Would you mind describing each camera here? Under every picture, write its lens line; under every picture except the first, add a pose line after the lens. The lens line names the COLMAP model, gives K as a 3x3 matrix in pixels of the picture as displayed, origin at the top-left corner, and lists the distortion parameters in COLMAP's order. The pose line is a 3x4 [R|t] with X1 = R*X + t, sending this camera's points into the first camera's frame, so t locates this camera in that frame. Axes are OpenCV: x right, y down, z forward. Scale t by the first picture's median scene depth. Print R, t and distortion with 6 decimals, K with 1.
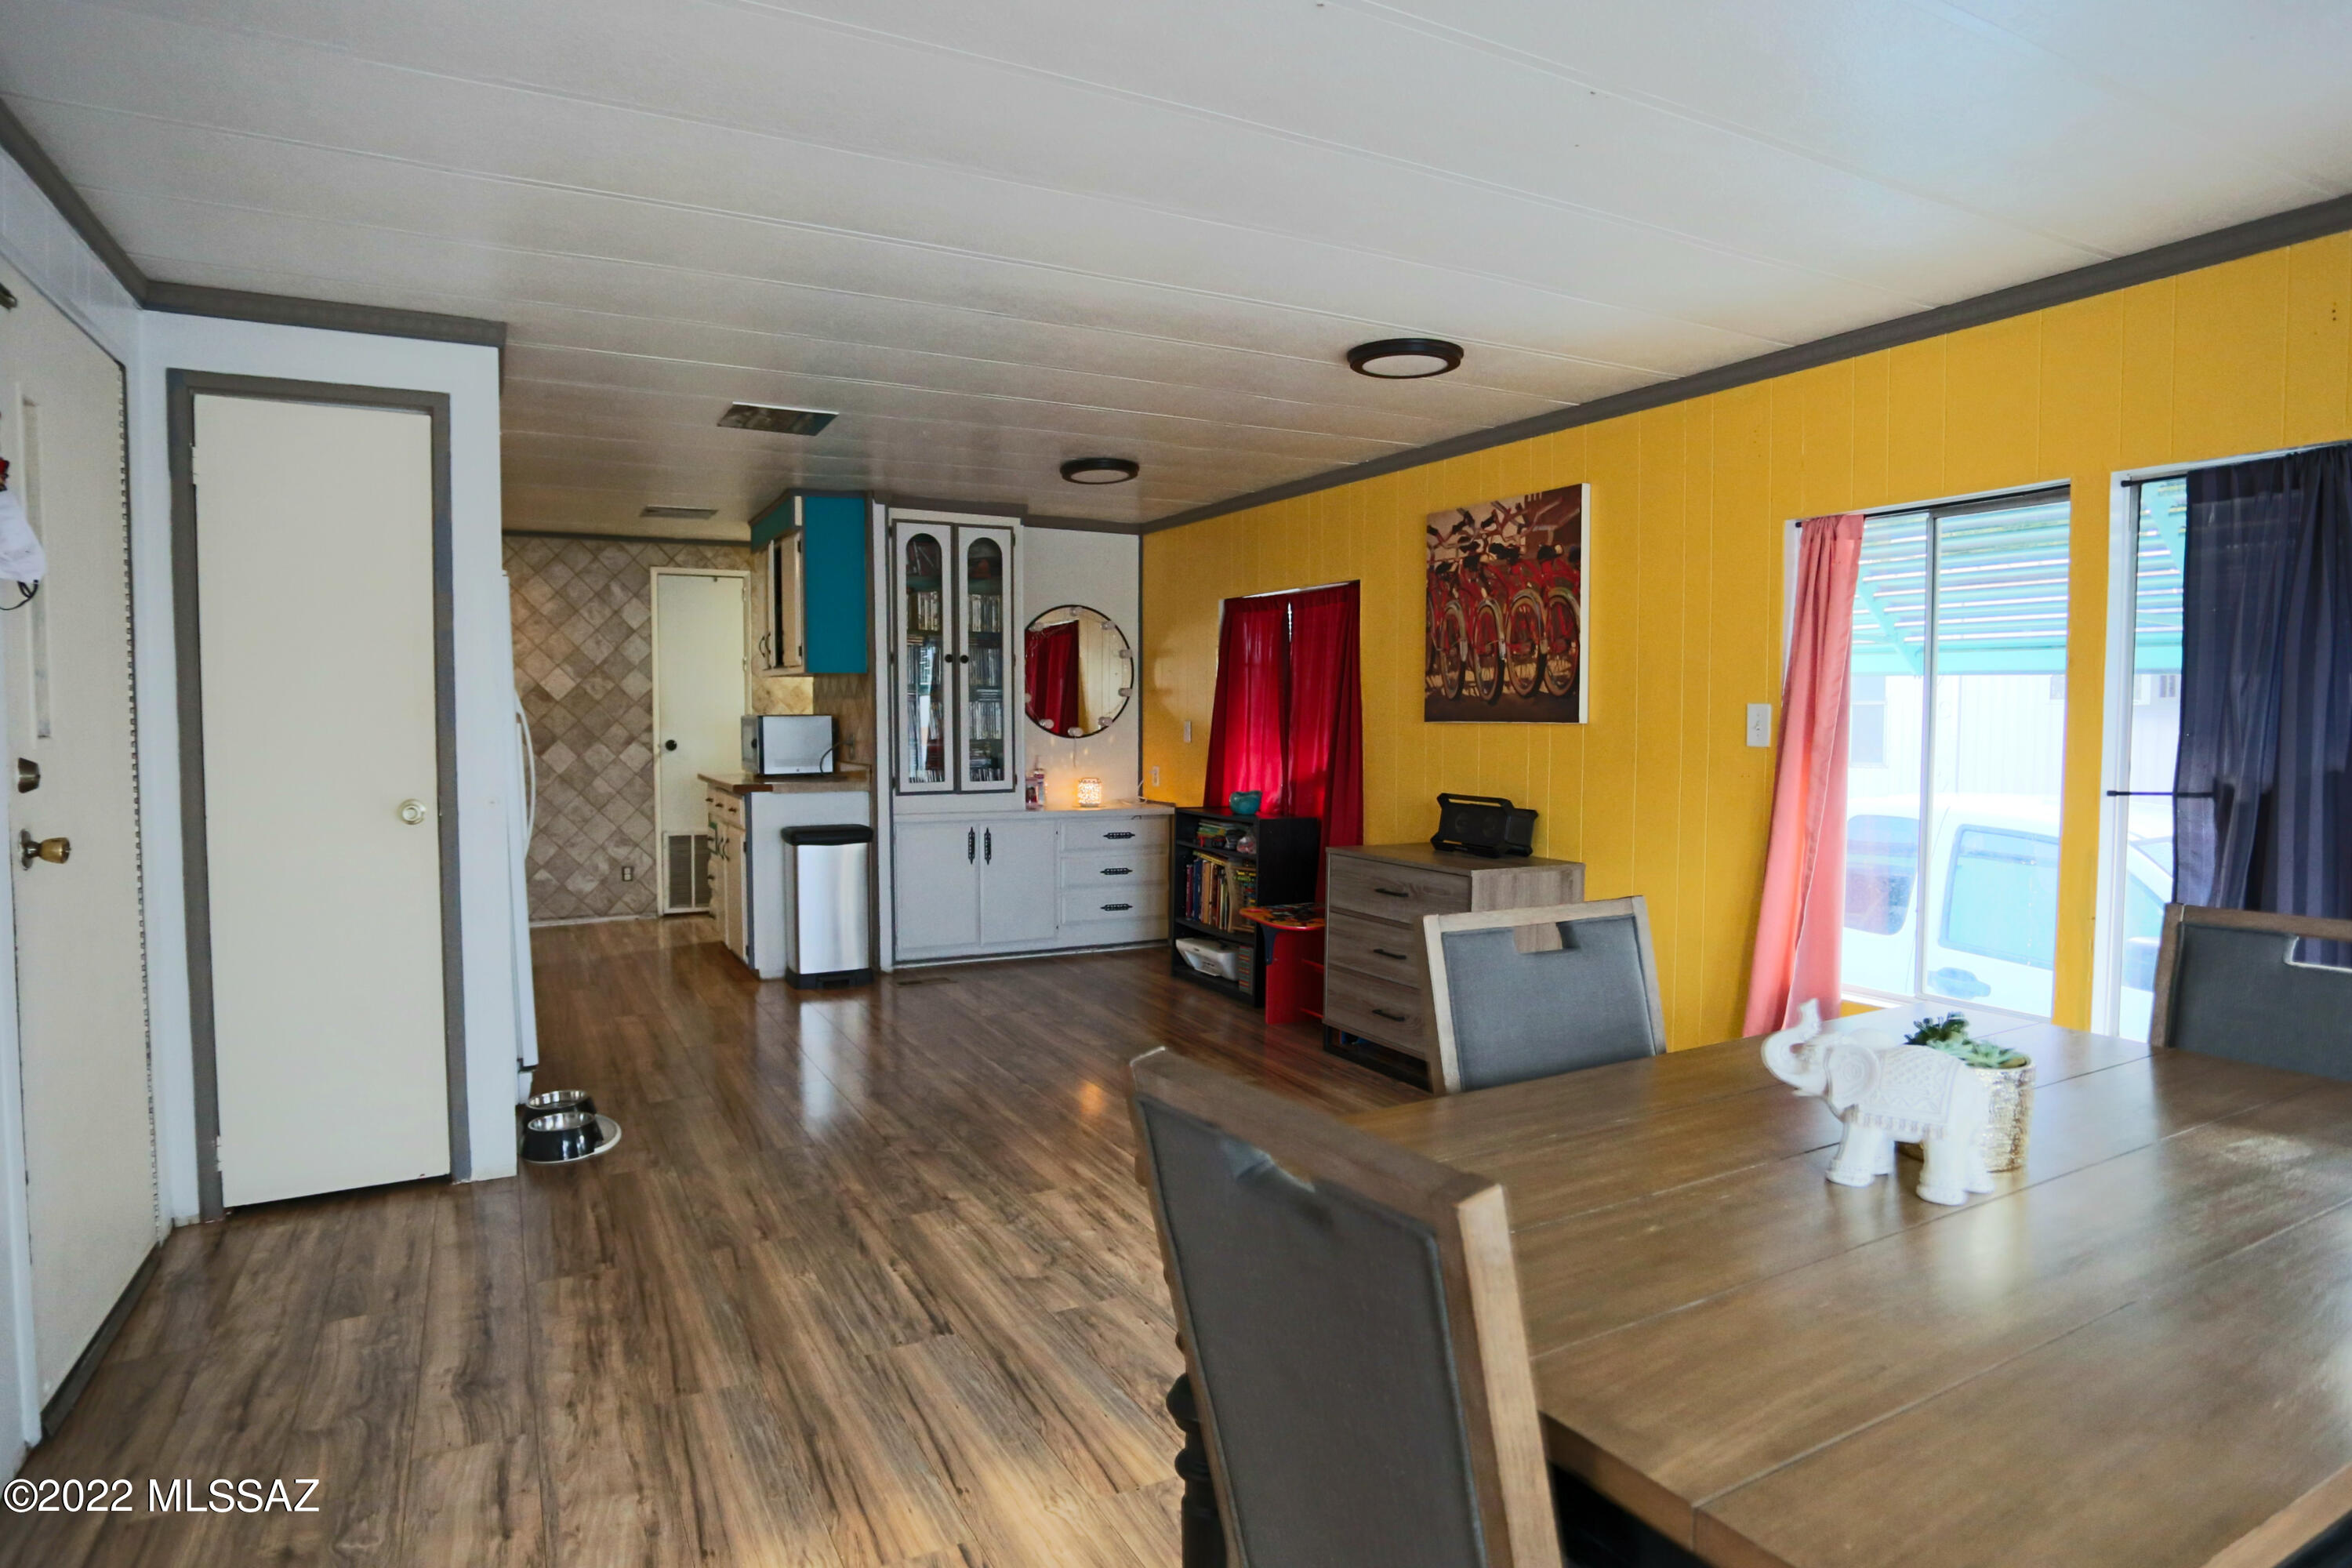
lens RADIAL K [[1266.2, 0, 1176.0], [0, 1266.2, 784.0], [0, 0, 1]] dist [-0.064192, 0.001588]
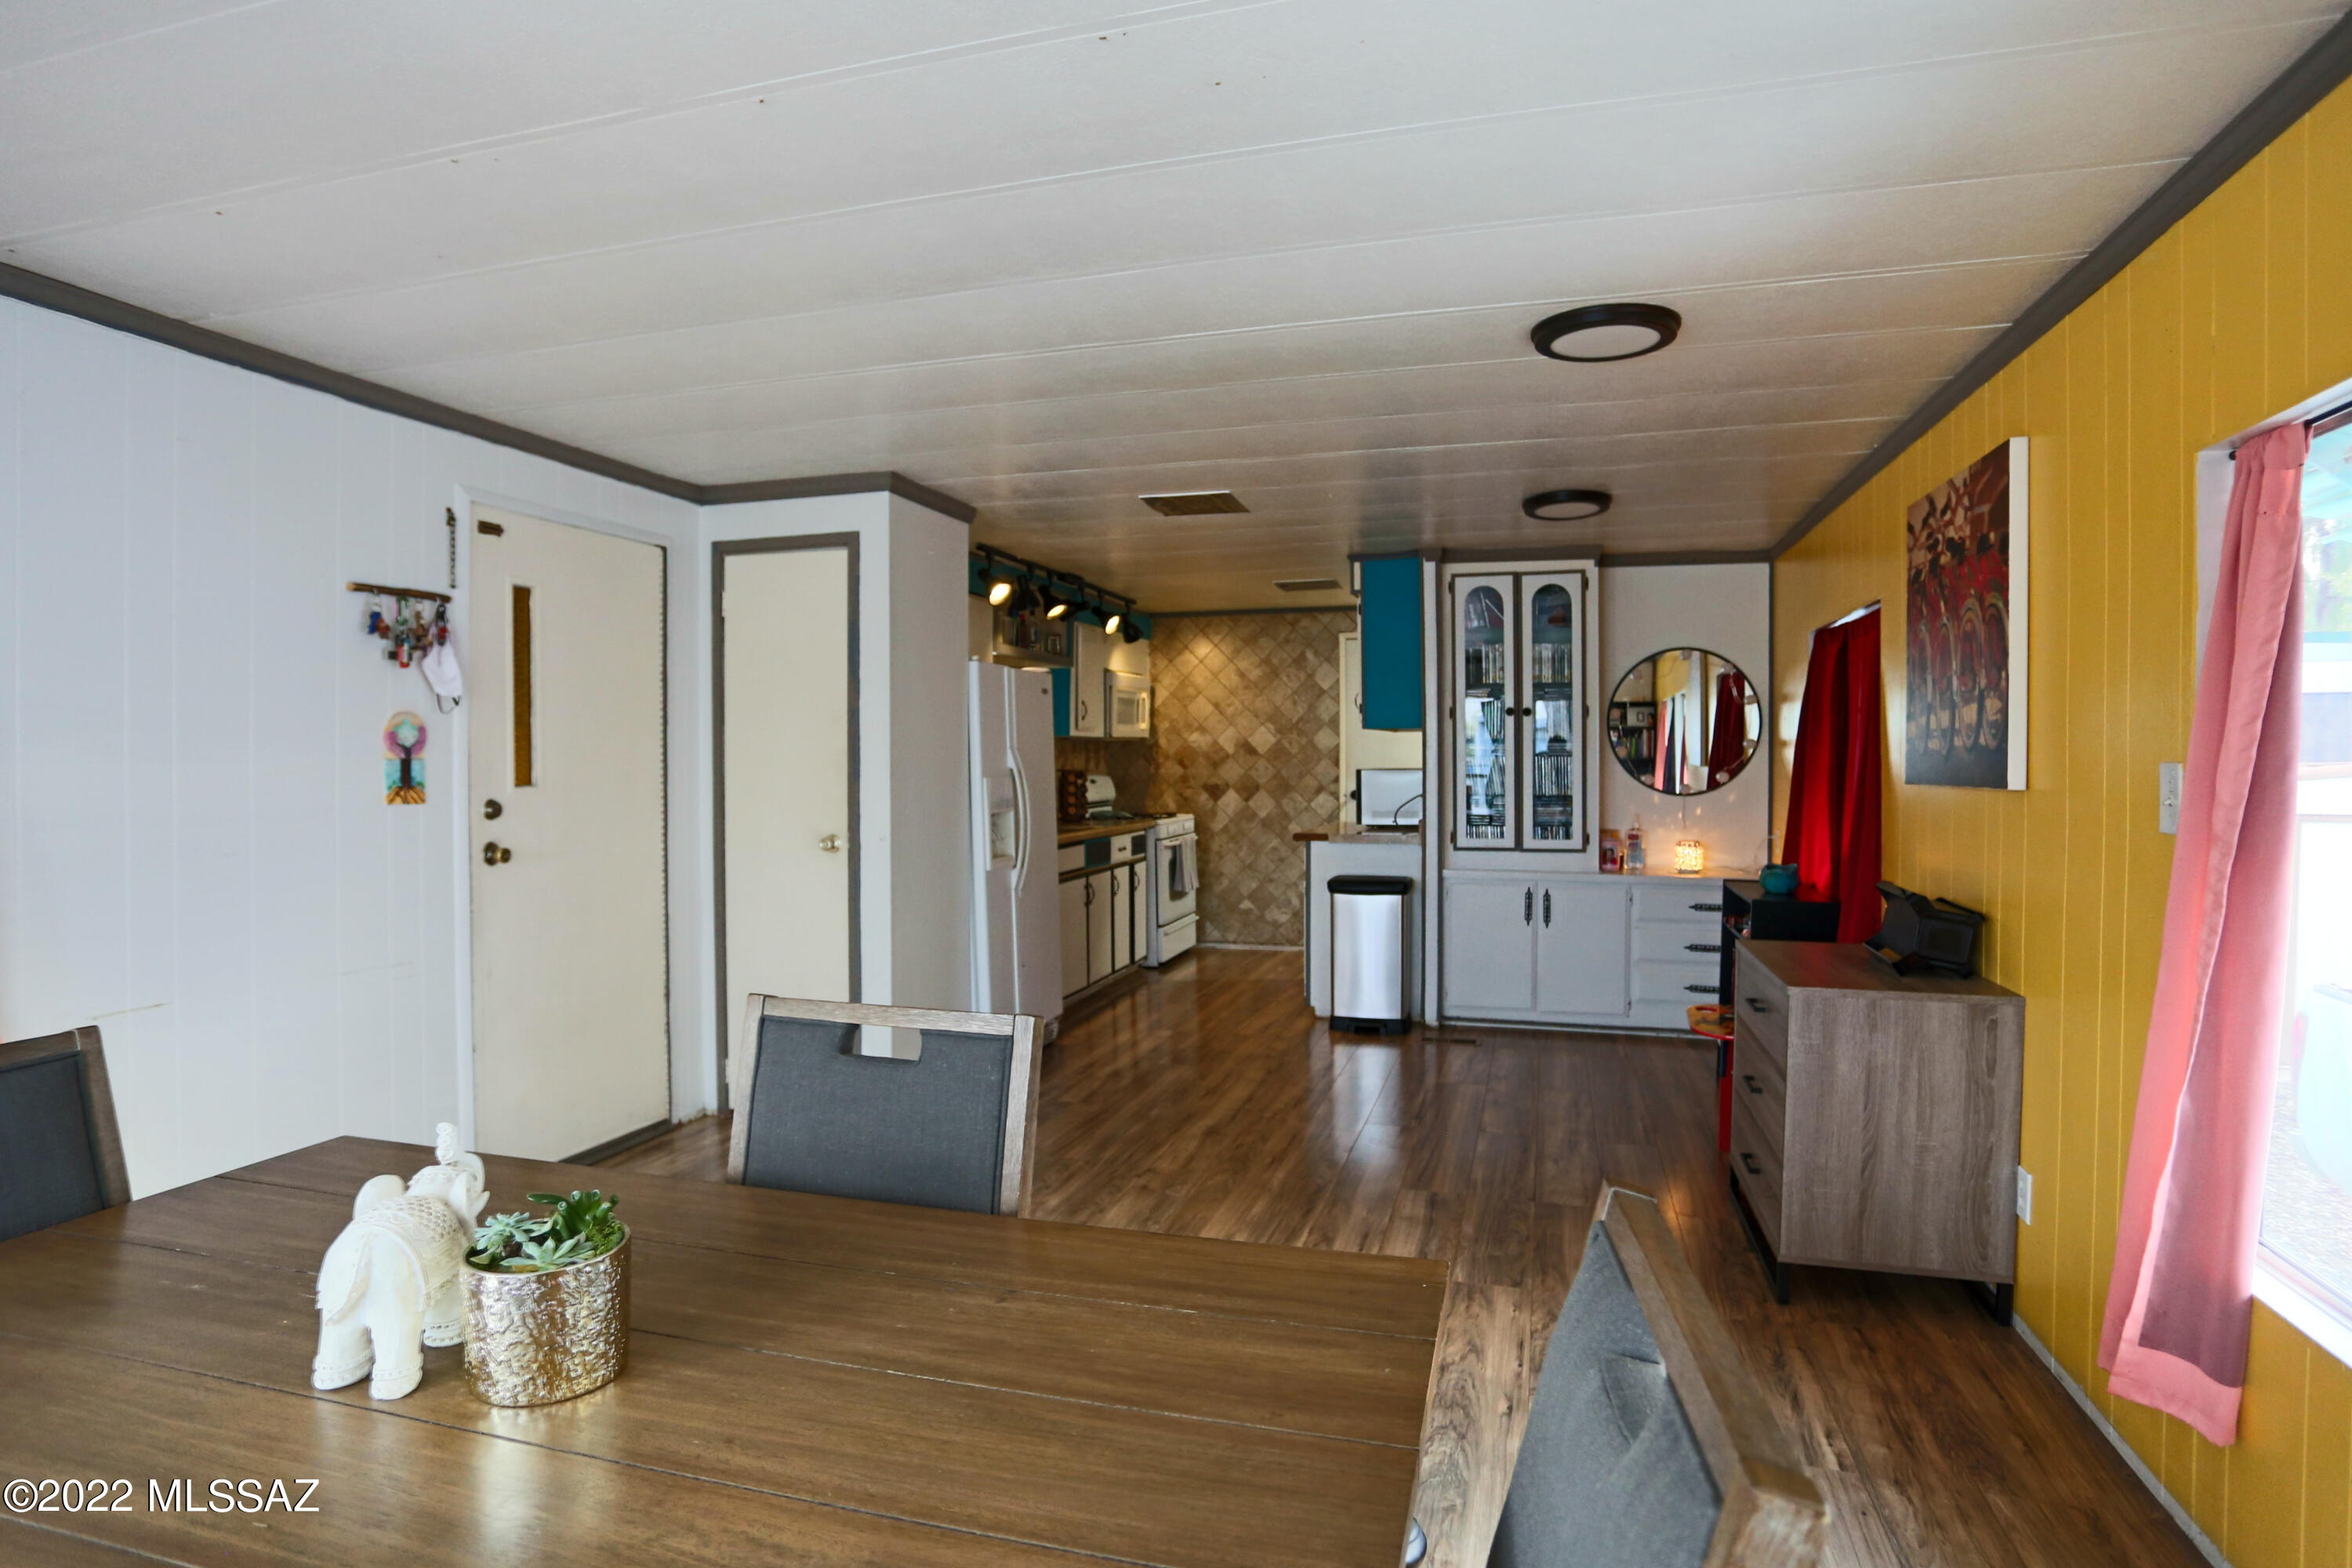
lens RADIAL K [[1236.2, 0, 1176.0], [0, 1236.2, 784.0], [0, 0, 1]] dist [-0.074836, 0.035086]
pose [[0.723677, 0.011025, -0.690051, 0.284001], [-0.036865, 0.999062, -0.022699, -0.012703], [0.689154, 0.041866, 0.723405, 0.140599]]
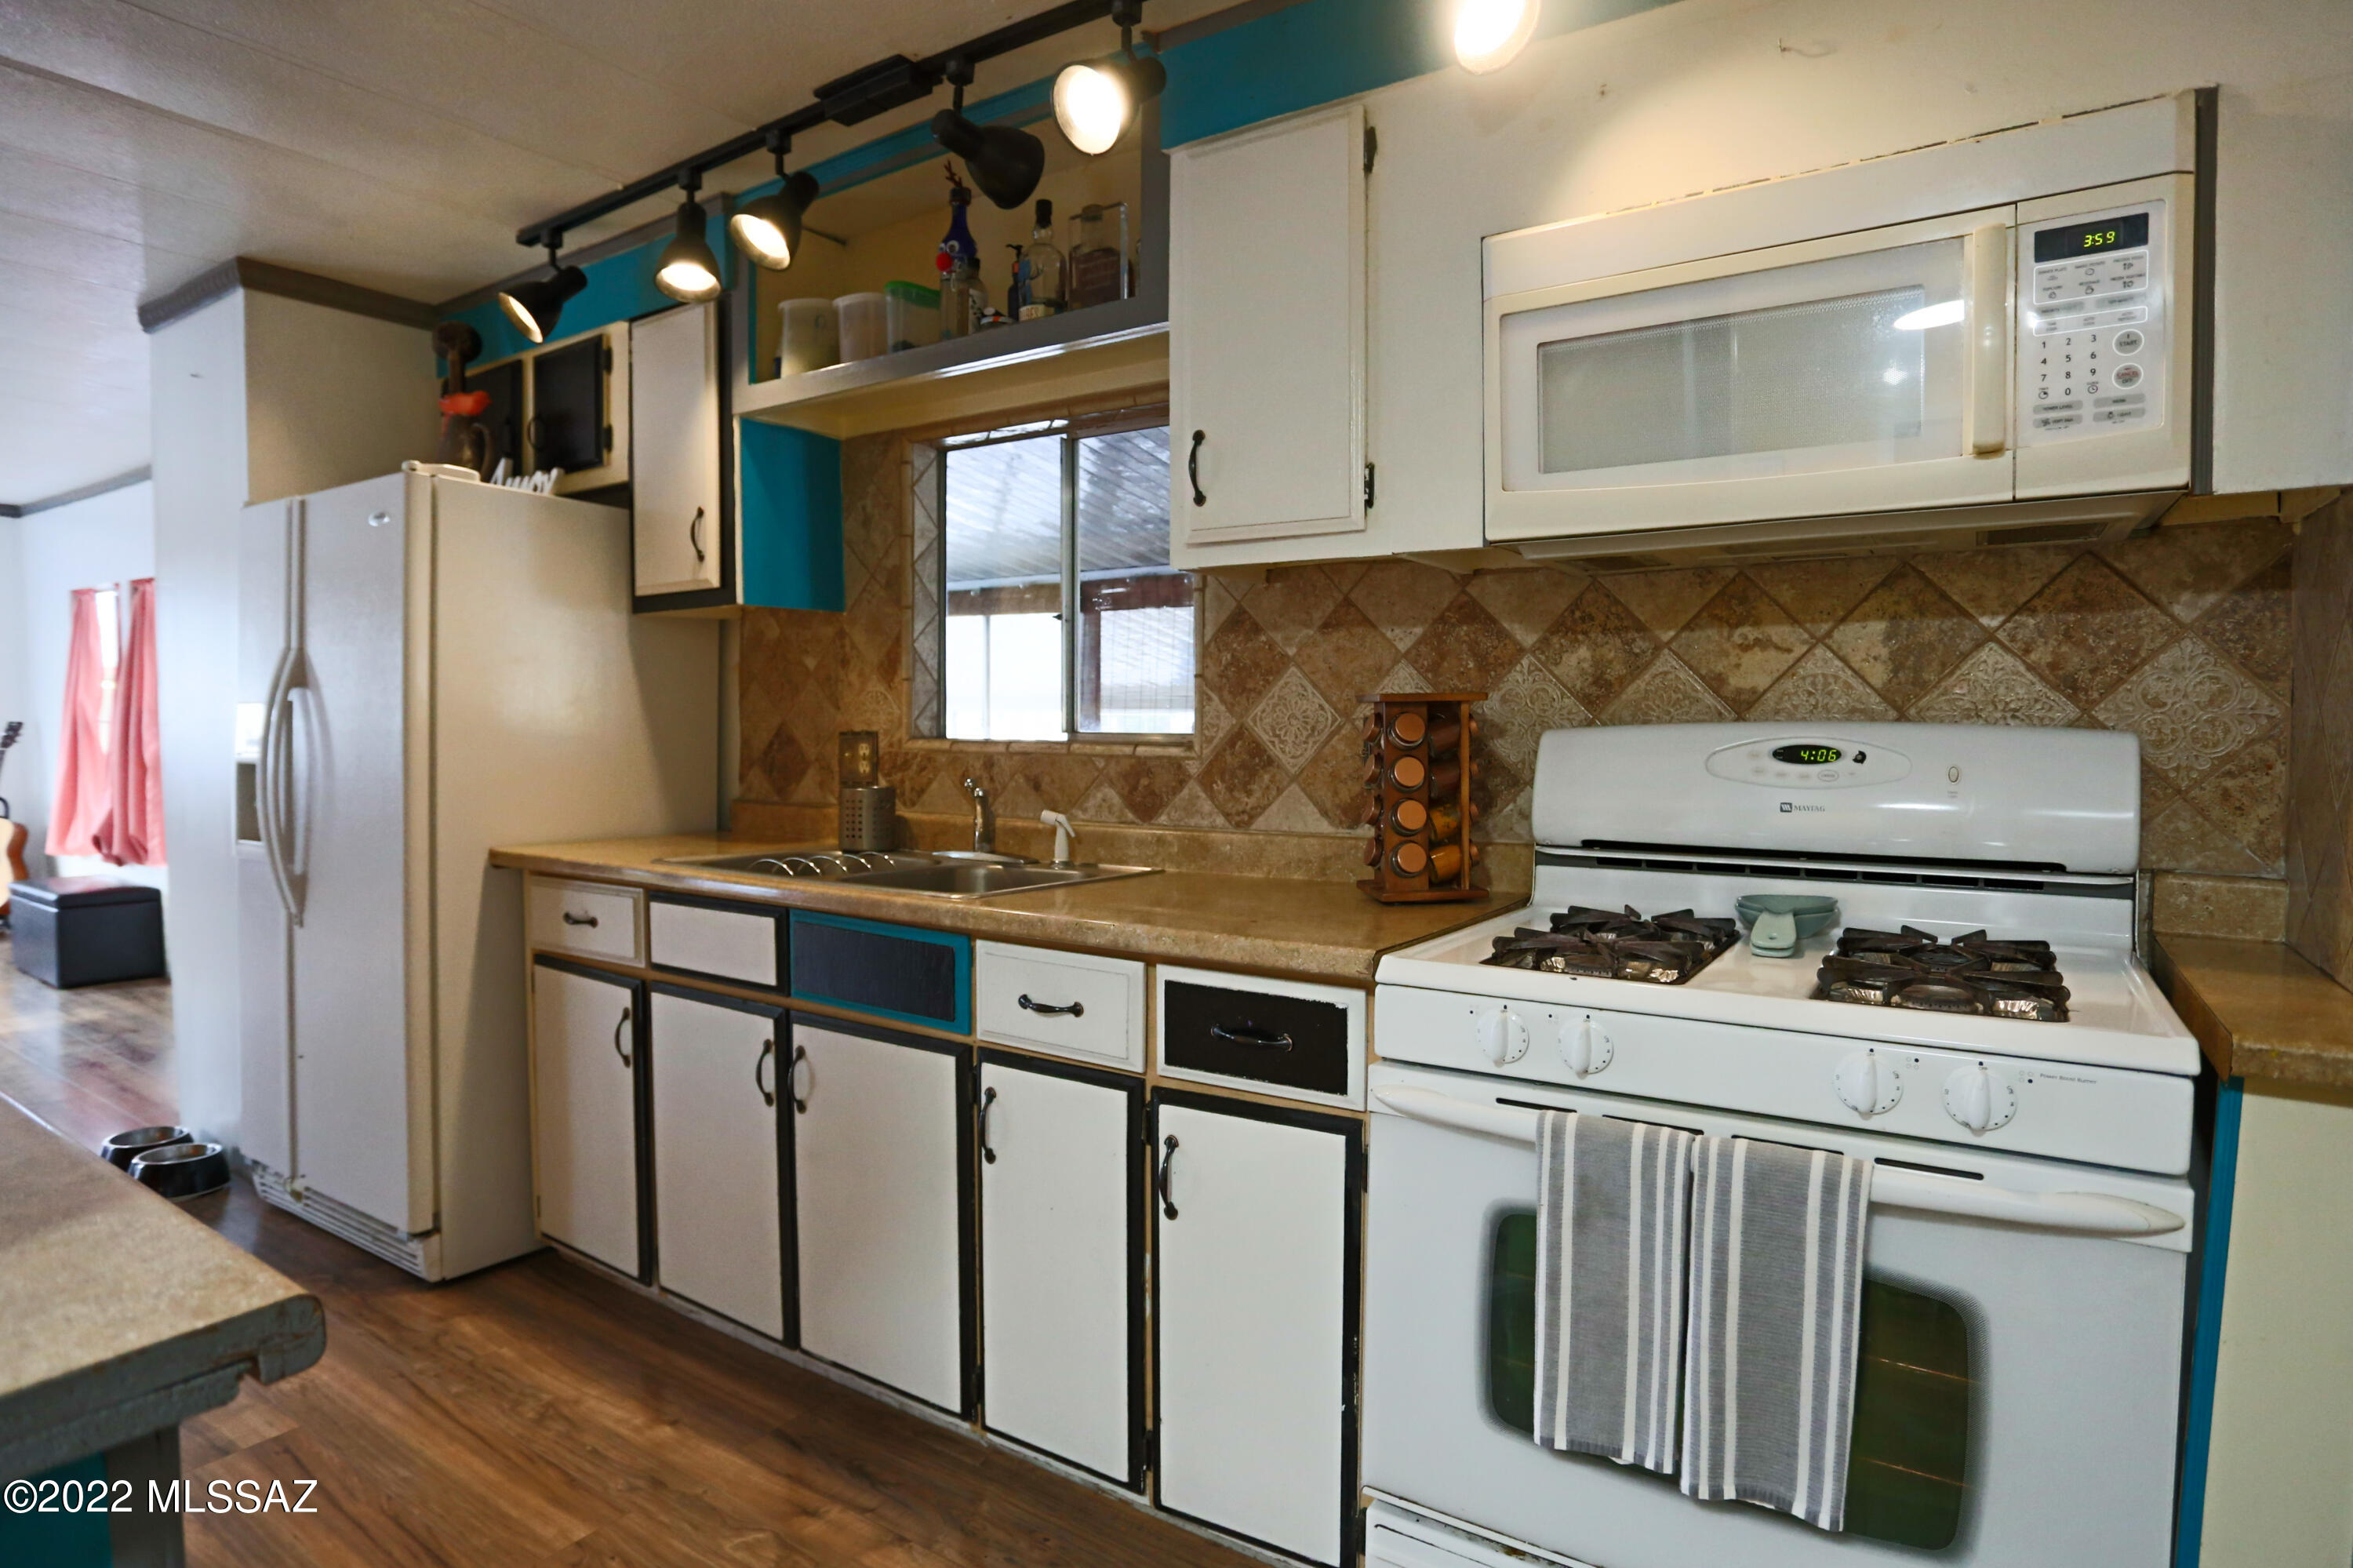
lens RADIAL K [[1266.8, 0, 1176.5], [0, 1266.8, 784.0], [0, 0, 1]] dist [-0.064192, 0.001588]
pose [[-0.877106, 0.019758, -0.479891, -0.437358], [-0.033461, 0.994212, 0.102091, -0.059788], [0.479130, 0.105602, -0.871368, 1.217661]]
